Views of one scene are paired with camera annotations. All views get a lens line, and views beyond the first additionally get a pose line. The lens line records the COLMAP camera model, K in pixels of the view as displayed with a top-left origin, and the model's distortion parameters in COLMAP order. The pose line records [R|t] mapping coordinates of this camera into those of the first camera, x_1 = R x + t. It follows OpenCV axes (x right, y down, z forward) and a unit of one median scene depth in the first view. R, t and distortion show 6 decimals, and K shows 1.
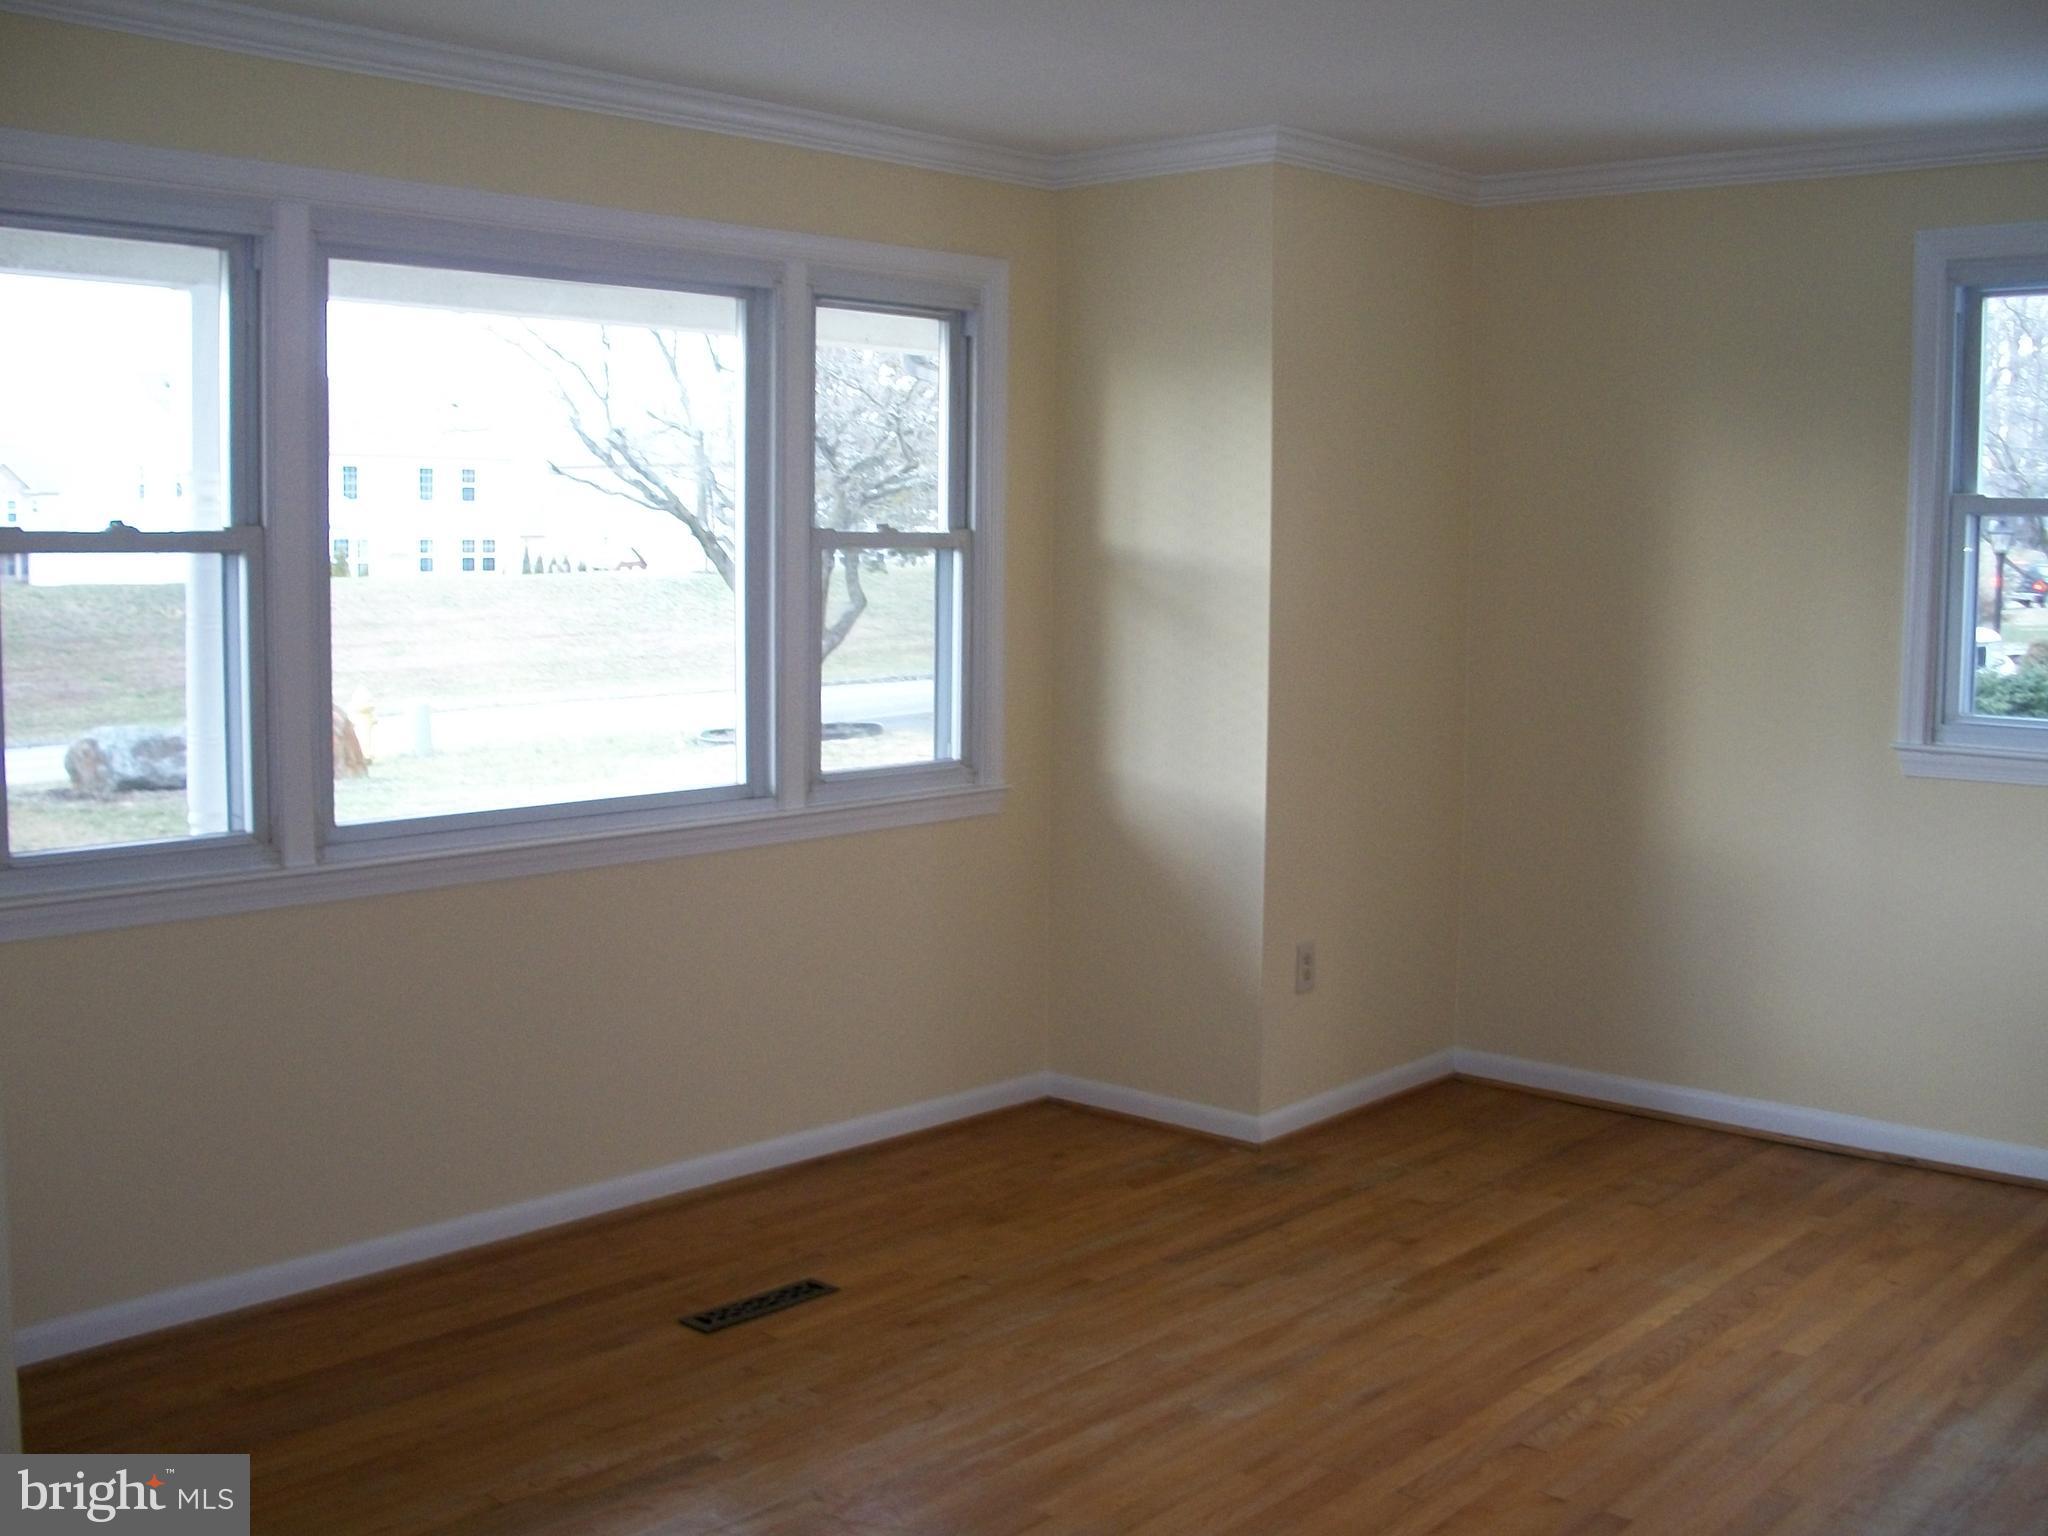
lens RADIAL K [[2325.5, 0, 1101.1], [0, 2325.5, 763.5], [0, 0, 1]] dist [-0.202212, 0.200382]
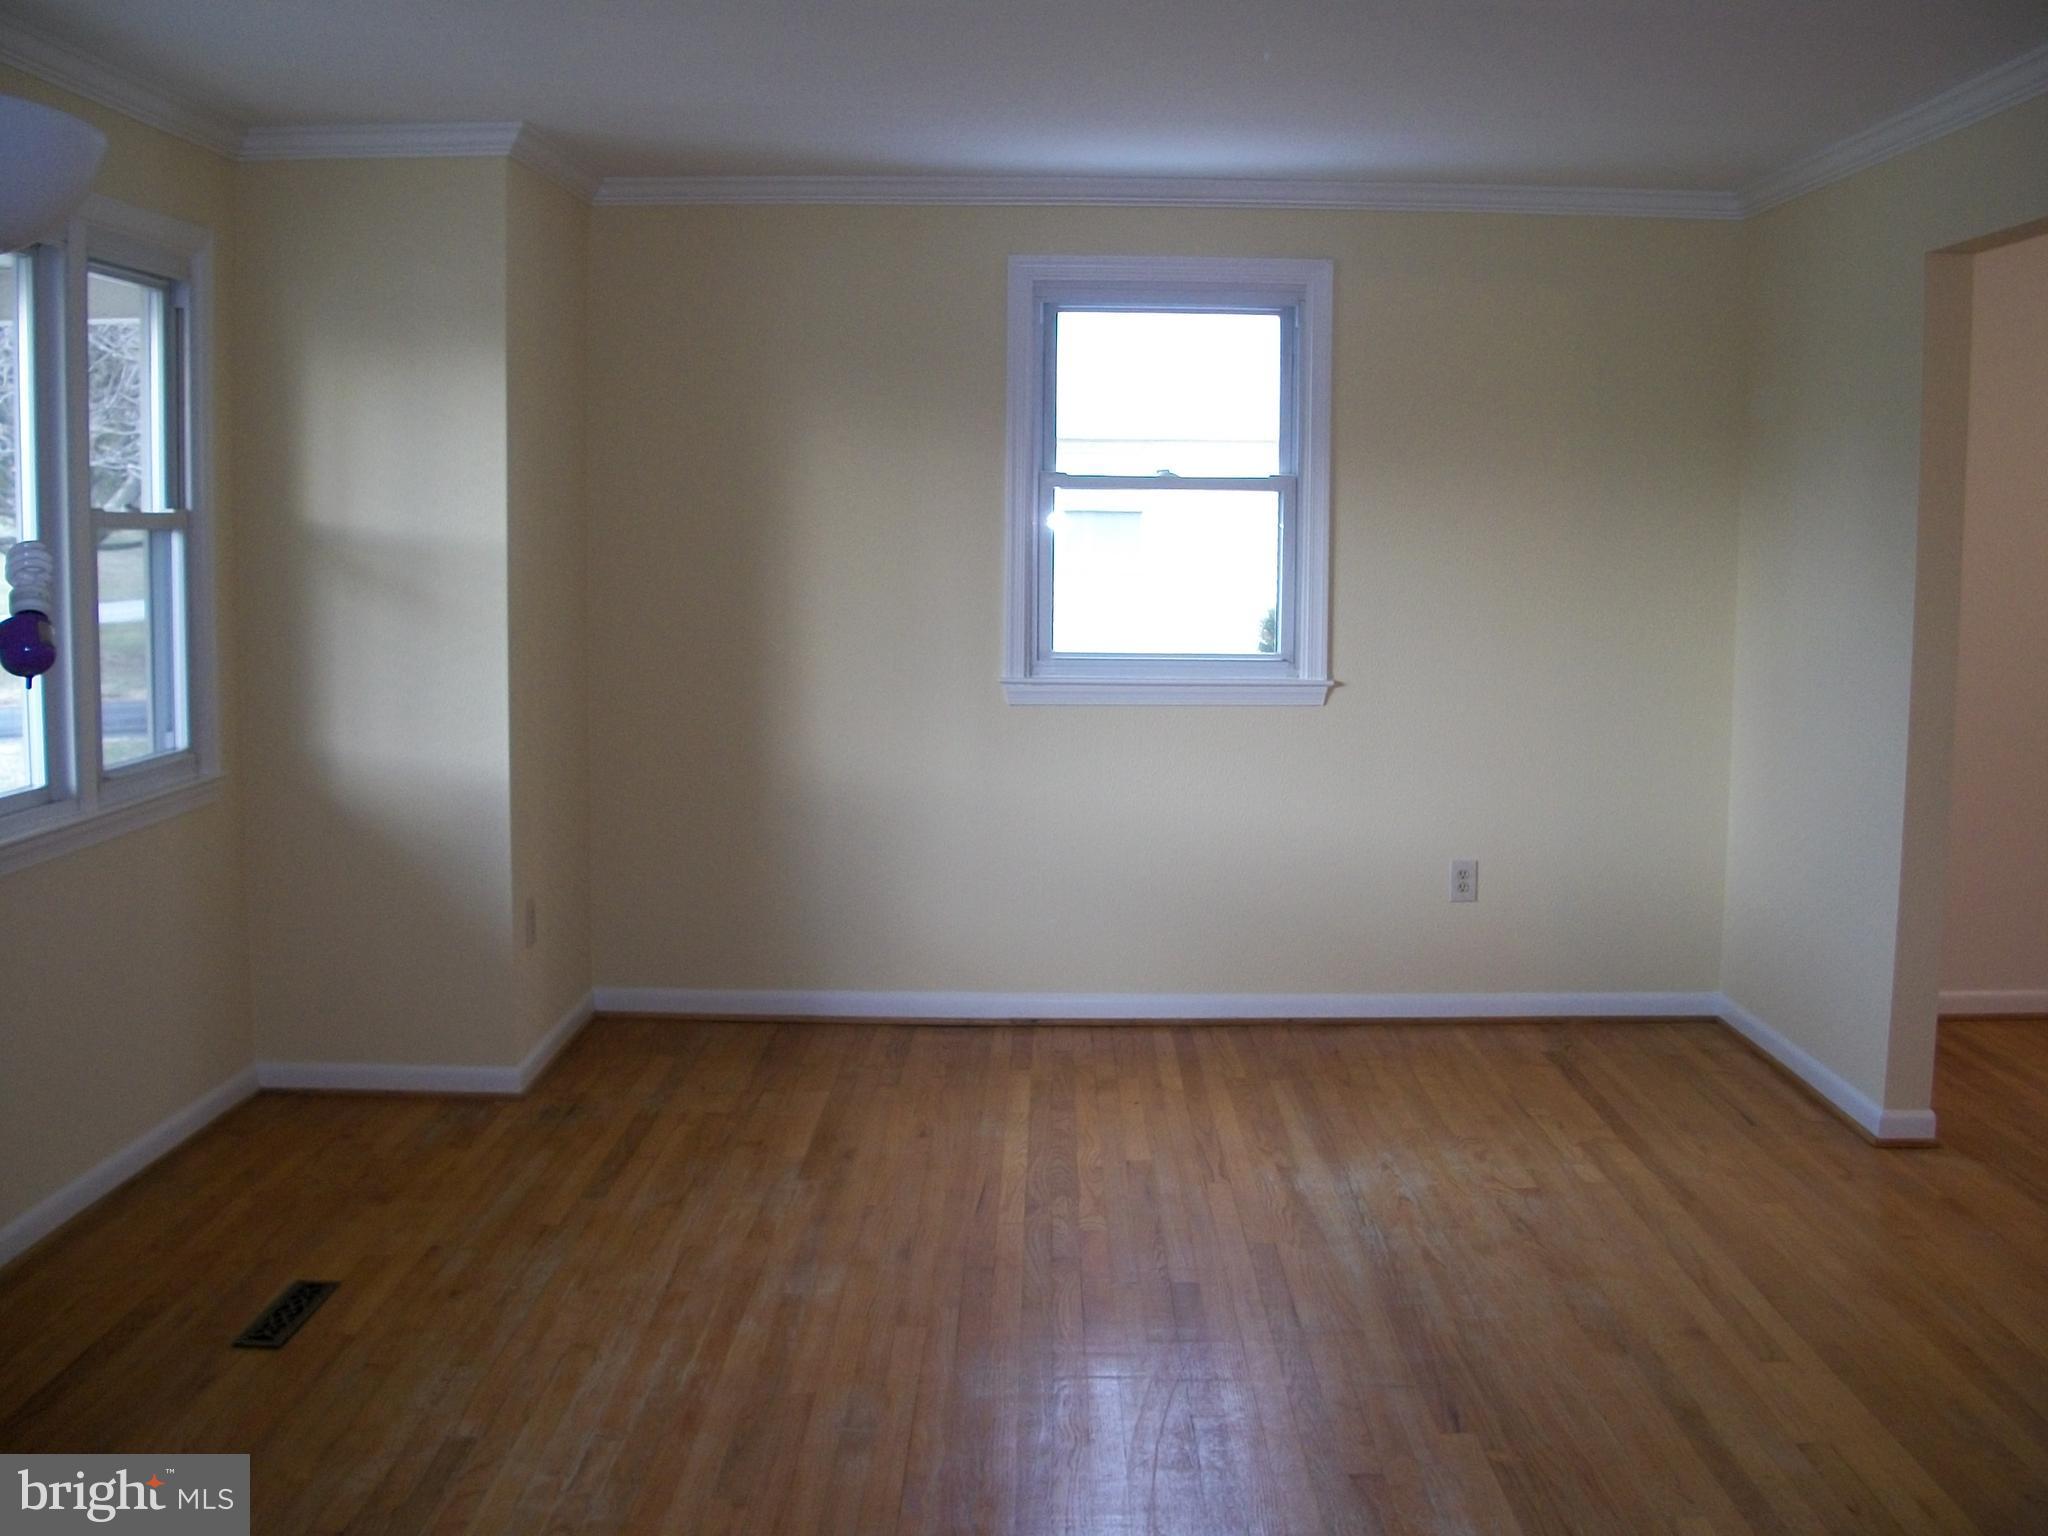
lens RADIAL K [[2325.5, 0, 1101.1], [0, 2325.5, 763.5], [0, 0, 1]] dist [-0.202212, 0.200382]
pose [[0.725892, -0.072367, 0.683991, -0.491081], [0.068541, 0.997110, 0.032755, -0.000466], [-0.684385, 0.023105, 0.728754, 0.069524]]
